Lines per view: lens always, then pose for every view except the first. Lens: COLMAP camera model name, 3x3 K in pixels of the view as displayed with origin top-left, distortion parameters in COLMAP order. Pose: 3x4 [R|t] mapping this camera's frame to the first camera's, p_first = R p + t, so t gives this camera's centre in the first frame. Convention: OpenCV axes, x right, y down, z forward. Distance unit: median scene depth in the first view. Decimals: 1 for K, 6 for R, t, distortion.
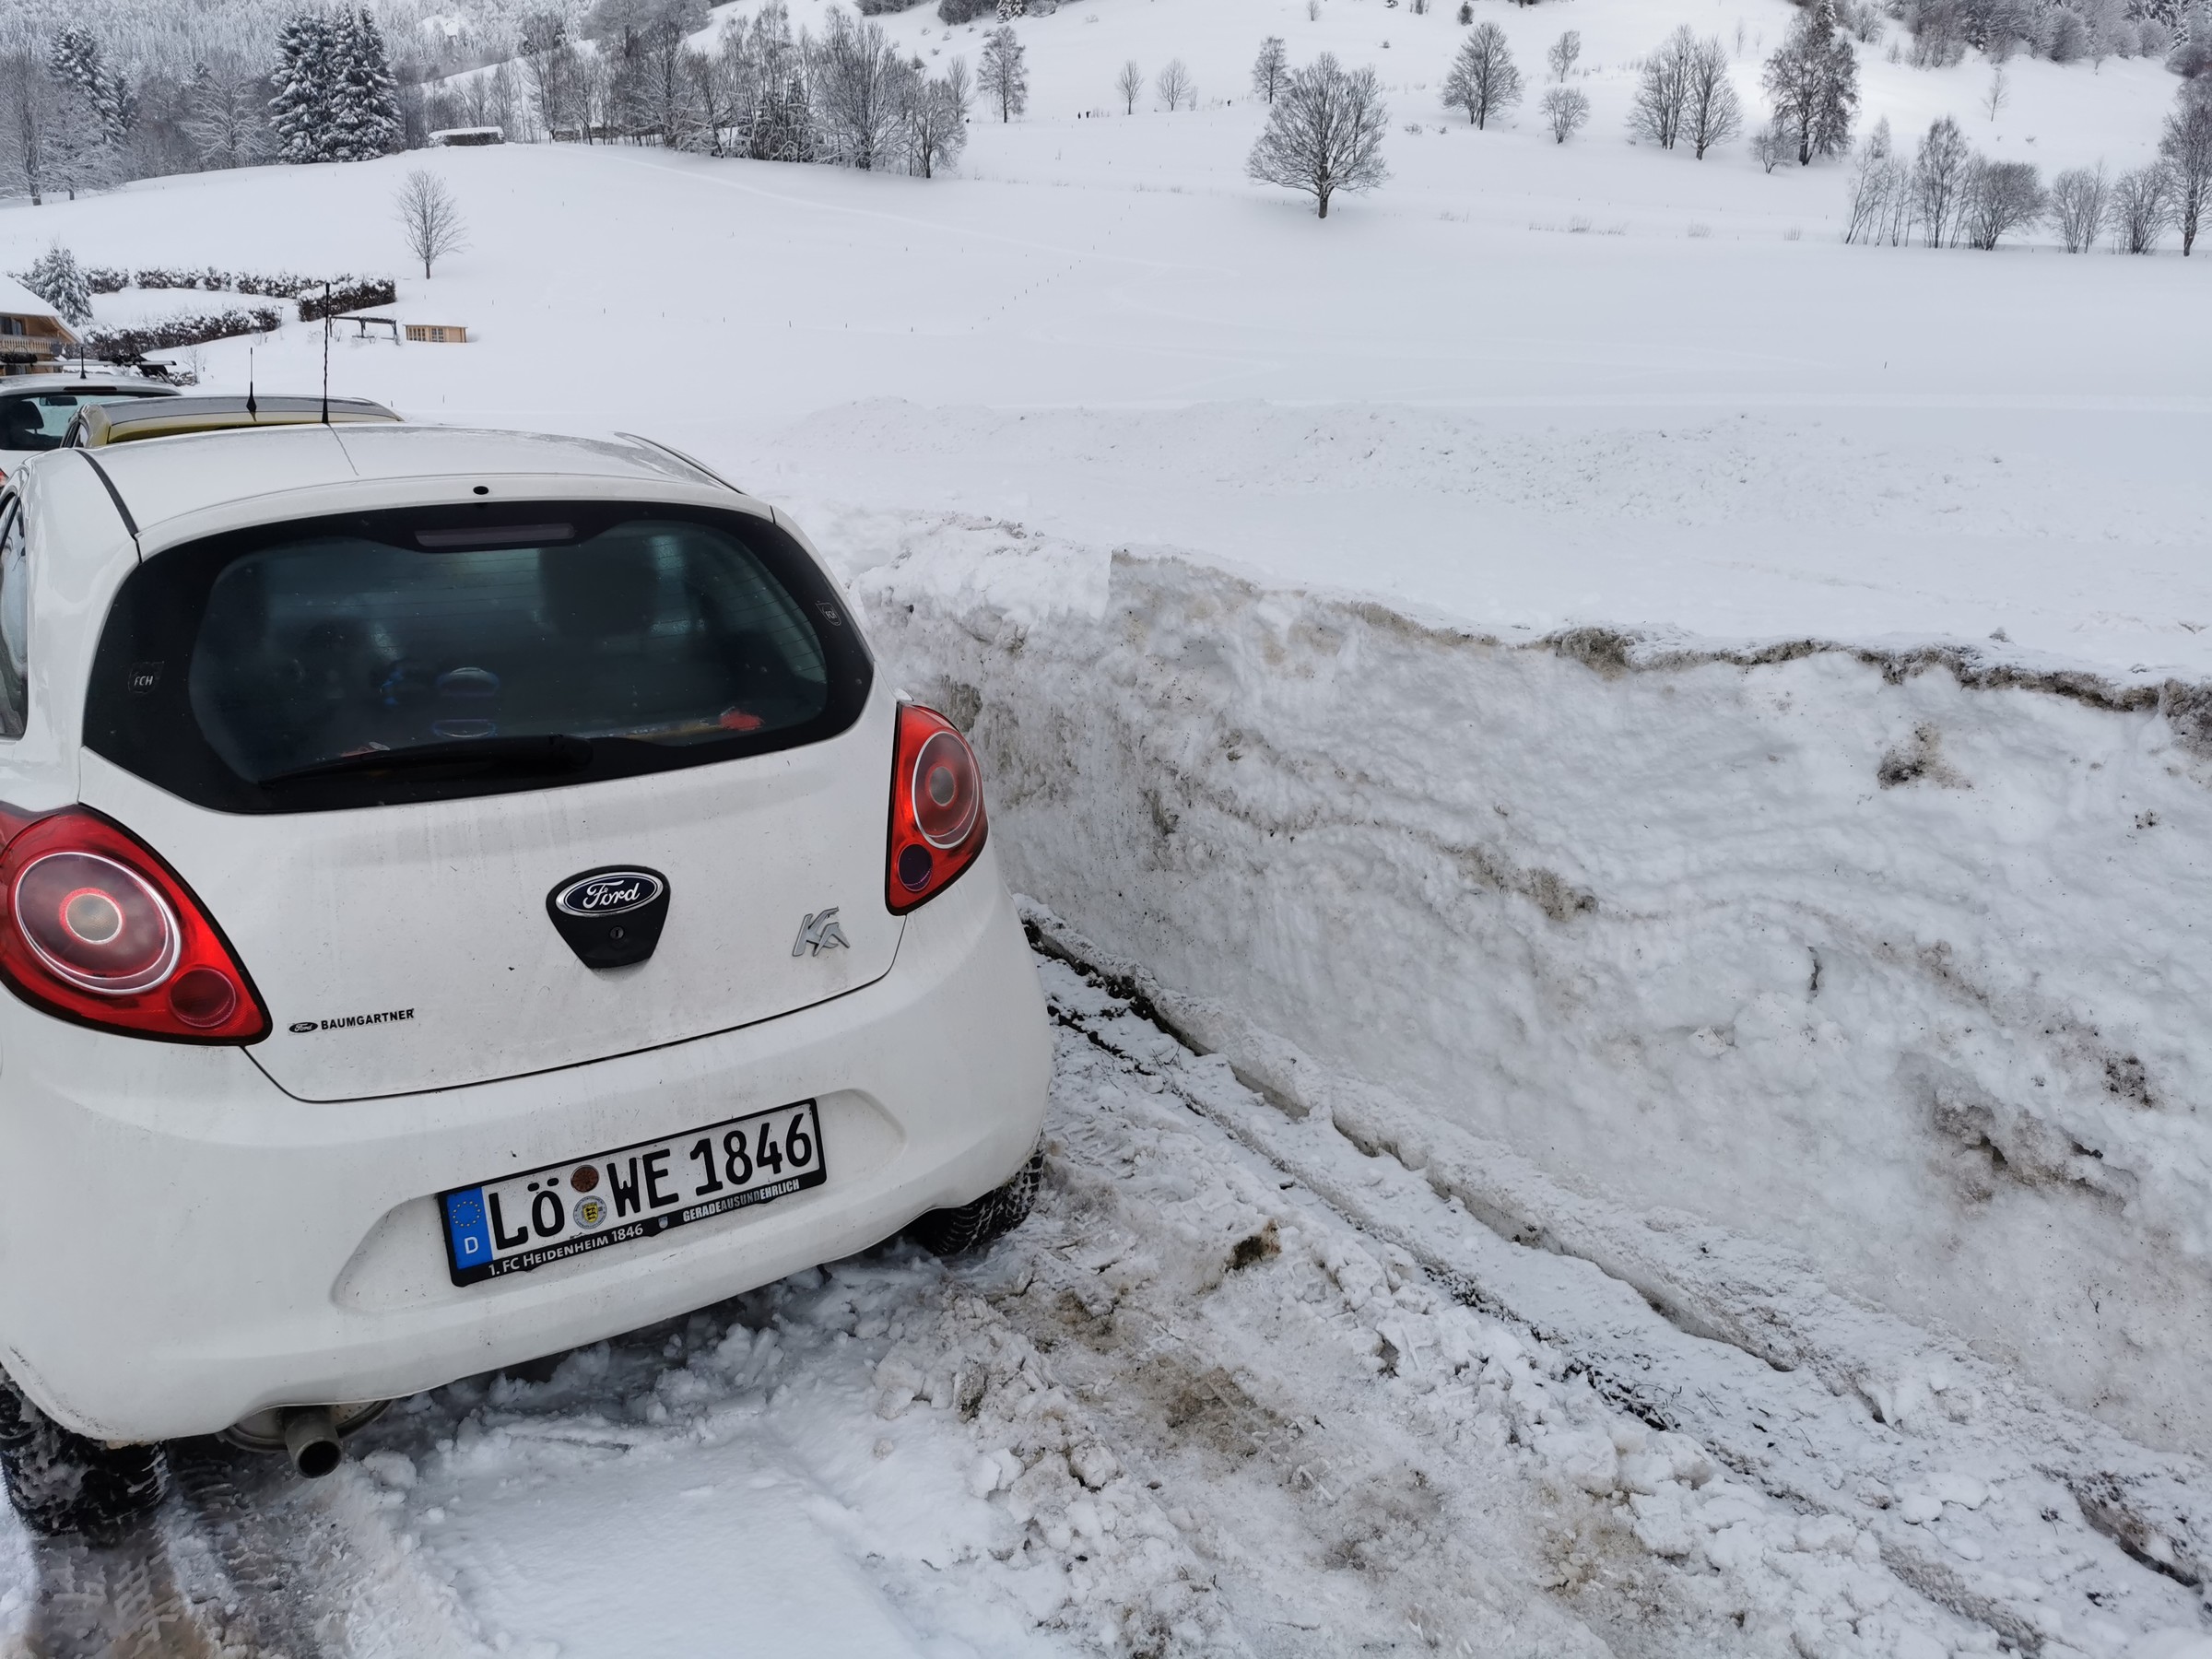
lens RADIAL K [[1690.0, 0, 1106.0], [0, 1690.0, 829.5], [0, 0, 1]] dist [0.106546, -0.157424]
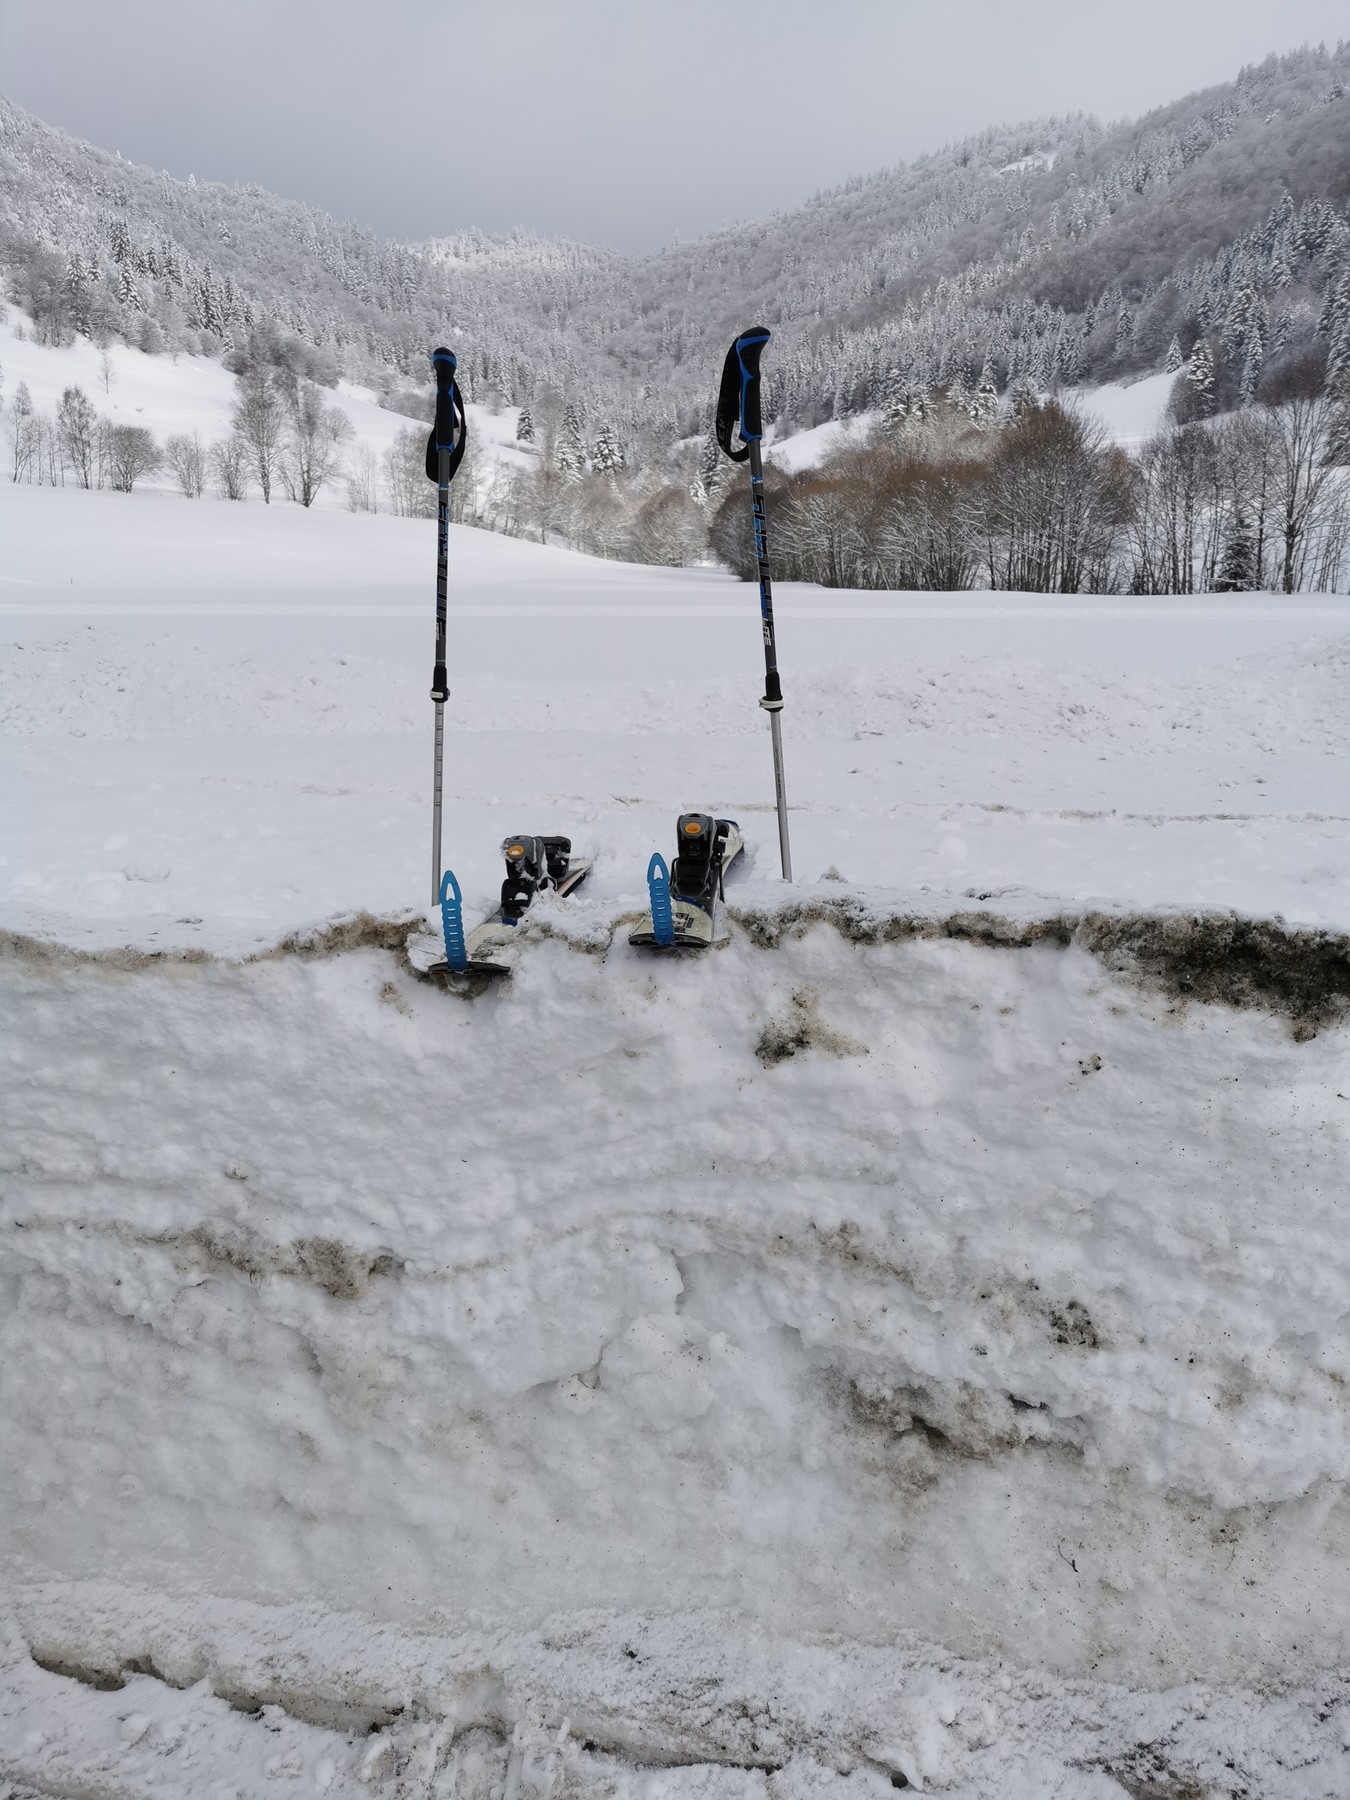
lens RADIAL K [[1375.3, 0, 665.0], [0, 1375.3, 904.7], [0, 0, 1]] dist [0.106546, -0.157424]
pose [[0.690462, -0.168837, 0.703389, -0.042192], [0.194267, 0.979938, 0.044521, -0.117496], [-0.696795, 0.105905, 0.709409, 0.439766]]
